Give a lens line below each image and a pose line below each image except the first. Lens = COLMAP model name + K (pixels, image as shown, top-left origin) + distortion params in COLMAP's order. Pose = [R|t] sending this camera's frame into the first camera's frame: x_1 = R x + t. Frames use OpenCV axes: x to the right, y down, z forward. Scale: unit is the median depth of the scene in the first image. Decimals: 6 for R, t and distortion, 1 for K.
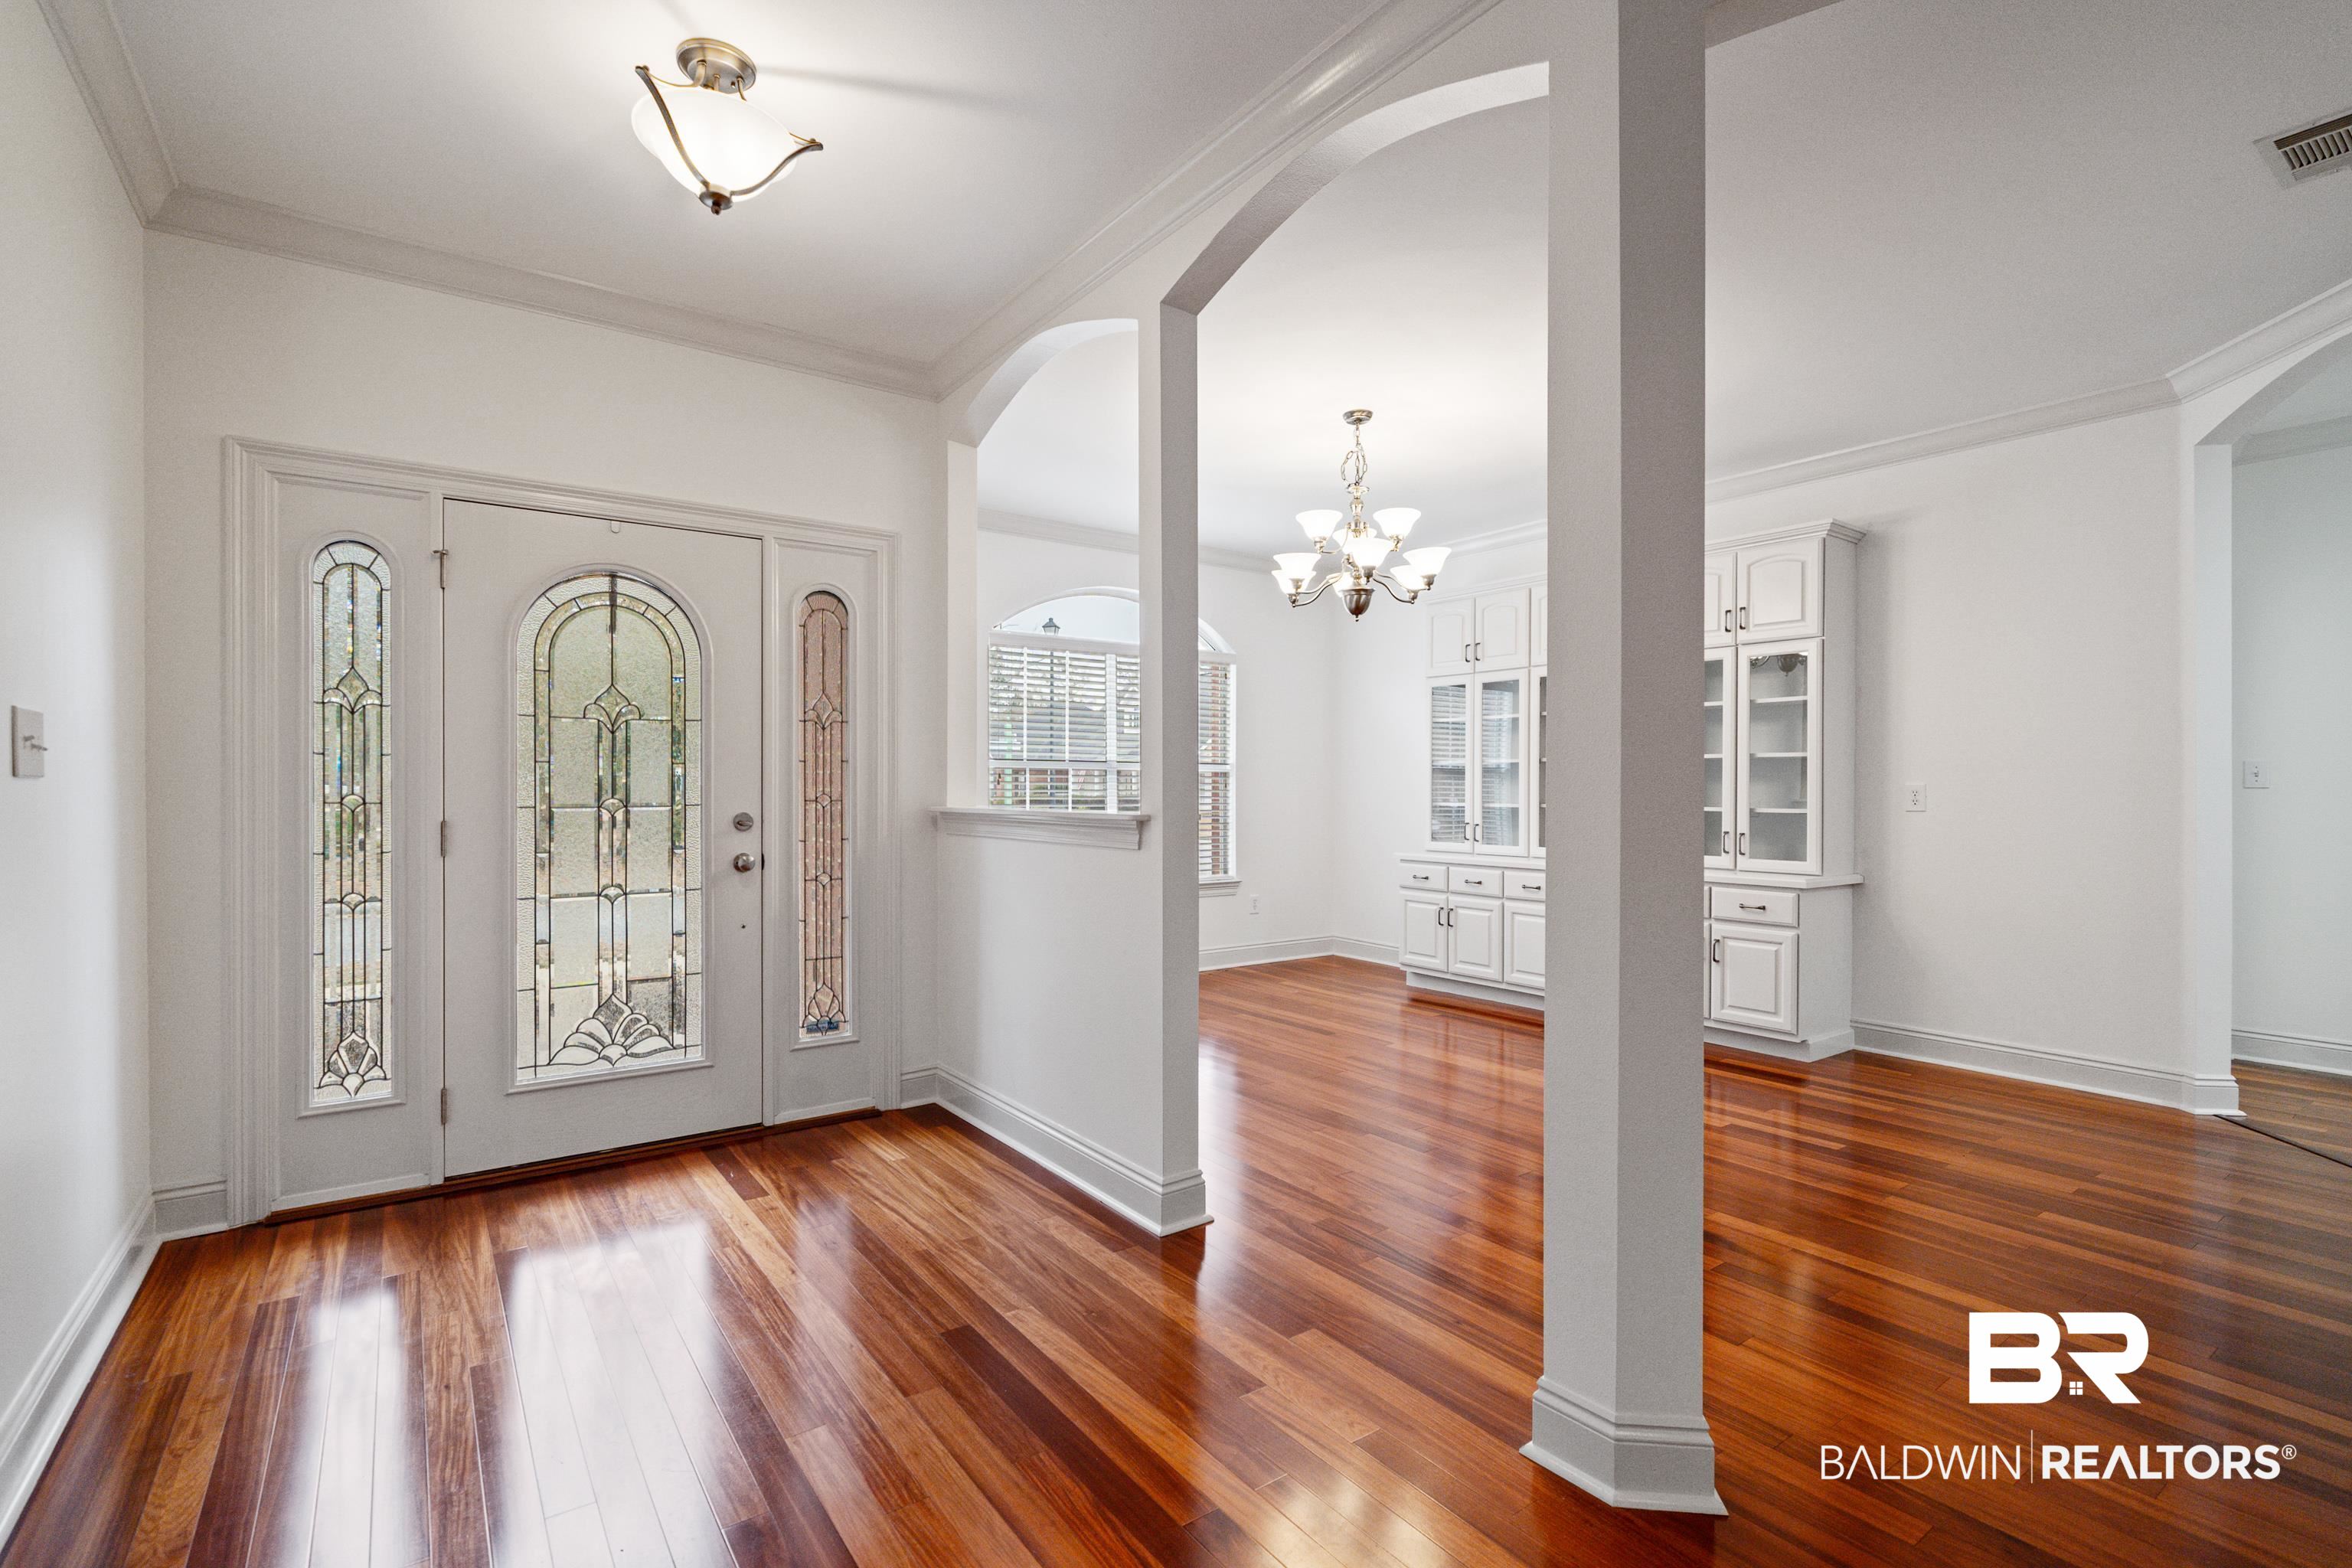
lens RADIAL K [[1051.1, 0, 1185.6], [0, 1051.1, 778.4], [0, 0, 1]] dist [0.000263, 0.000206]
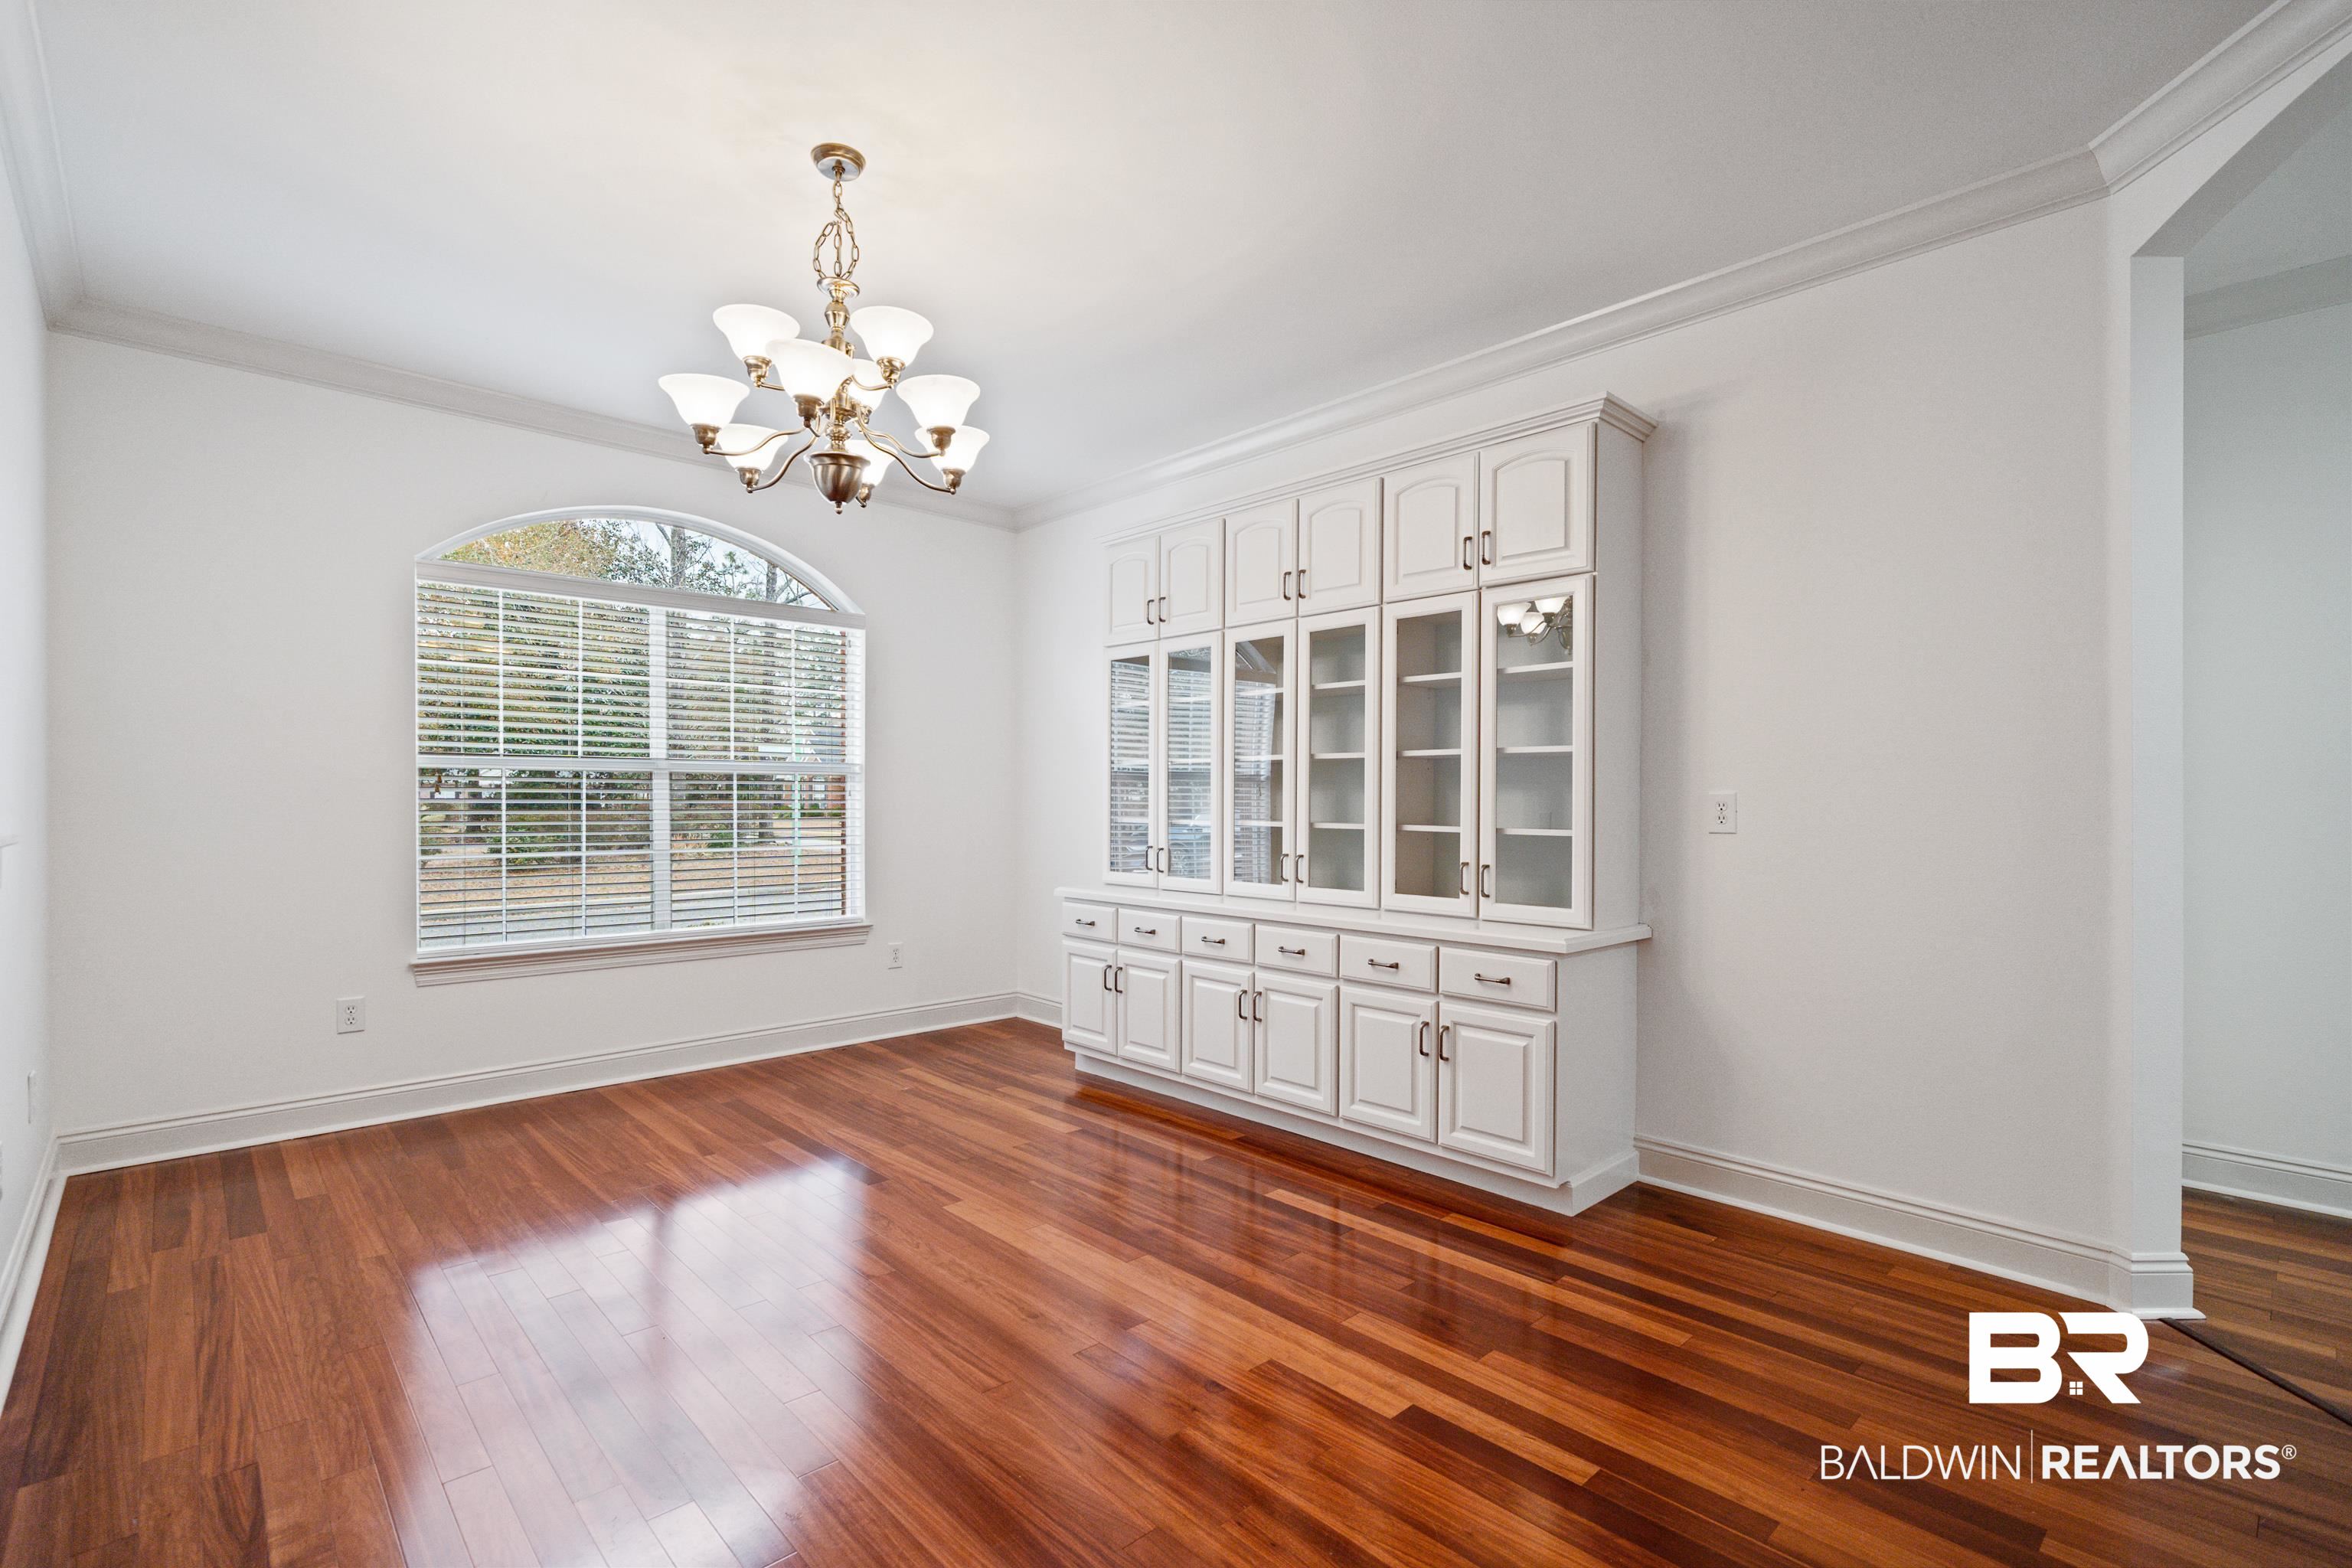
lens RADIAL K [[1049.2, 0, 1176.0], [0, 1049.2, 784.0], [0, 0, 1]] dist [-0.003783, -0.000190]
pose [[0.992451, 0.003978, 0.122577, 0.252980], [-0.003299, 0.999978, -0.005747, 0.004278], [-0.122597, 0.005299, 0.992442, 0.360131]]
